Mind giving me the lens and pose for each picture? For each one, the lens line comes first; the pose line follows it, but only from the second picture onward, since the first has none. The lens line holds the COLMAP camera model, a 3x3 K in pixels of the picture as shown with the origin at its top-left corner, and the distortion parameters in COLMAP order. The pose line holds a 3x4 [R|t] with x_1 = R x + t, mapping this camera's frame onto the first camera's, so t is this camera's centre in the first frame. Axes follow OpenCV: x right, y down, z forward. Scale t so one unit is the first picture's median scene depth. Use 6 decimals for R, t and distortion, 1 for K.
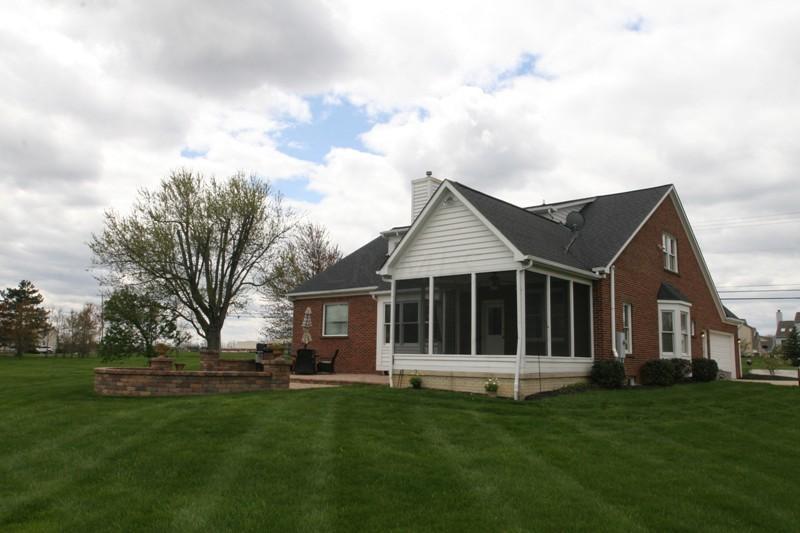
lens RADIAL K [[628.5, 0, 388.8], [0, 628.5, 267.6], [0, 0, 1]] dist [-0.024167, 0.010399]
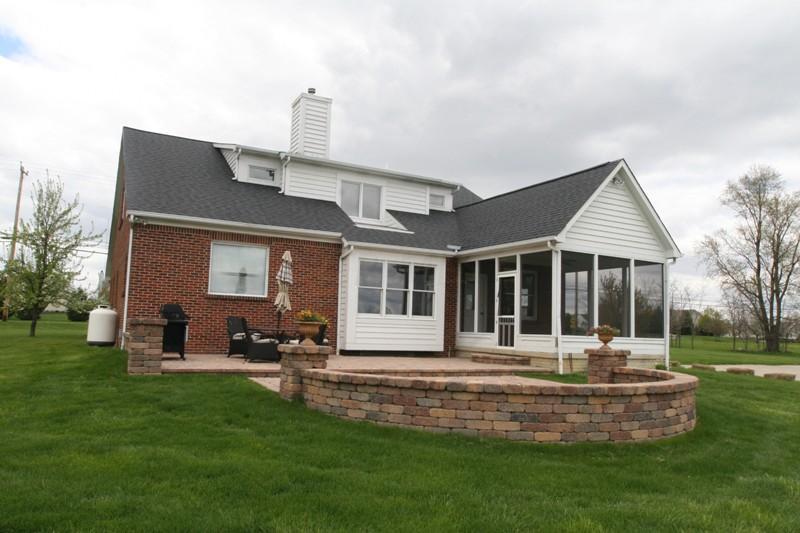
lens RADIAL K [[588.9, 0, 400.0], [0, 588.9, 266.5], [0, 0, 1]] dist [-0.031034, -0.000444]
pose [[0.353823, 0.093140, 0.930663, -0.802952], [-0.159484, 0.986465, -0.038091, 0.106676], [-0.921615, -0.134948, 0.363888, 0.893895]]
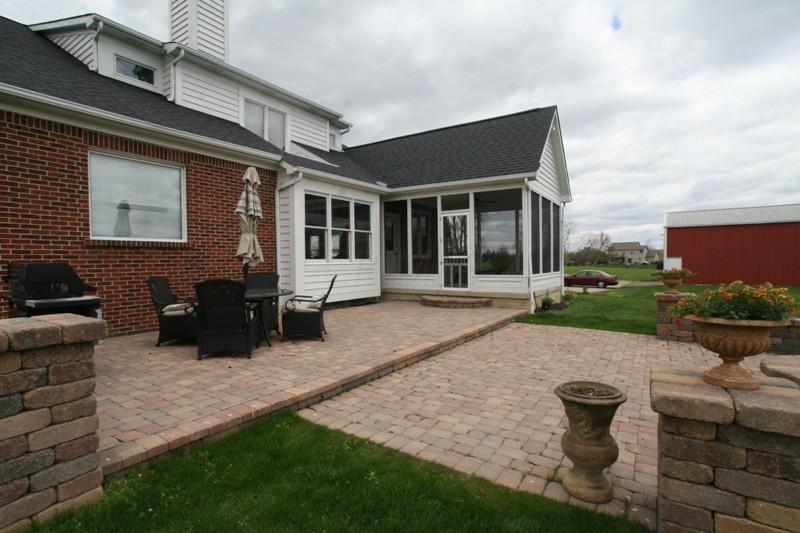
lens RADIAL K [[407.6, 0, 397.7], [0, 407.6, 269.5], [0, 0, 1]] dist [-0.078828, 0.039097]
pose [[-0.130174, -0.035443, 0.990858, -0.496317], [-0.134100, 0.990808, 0.017824, 0.140083], [-0.982381, -0.130554, -0.133730, 1.215304]]
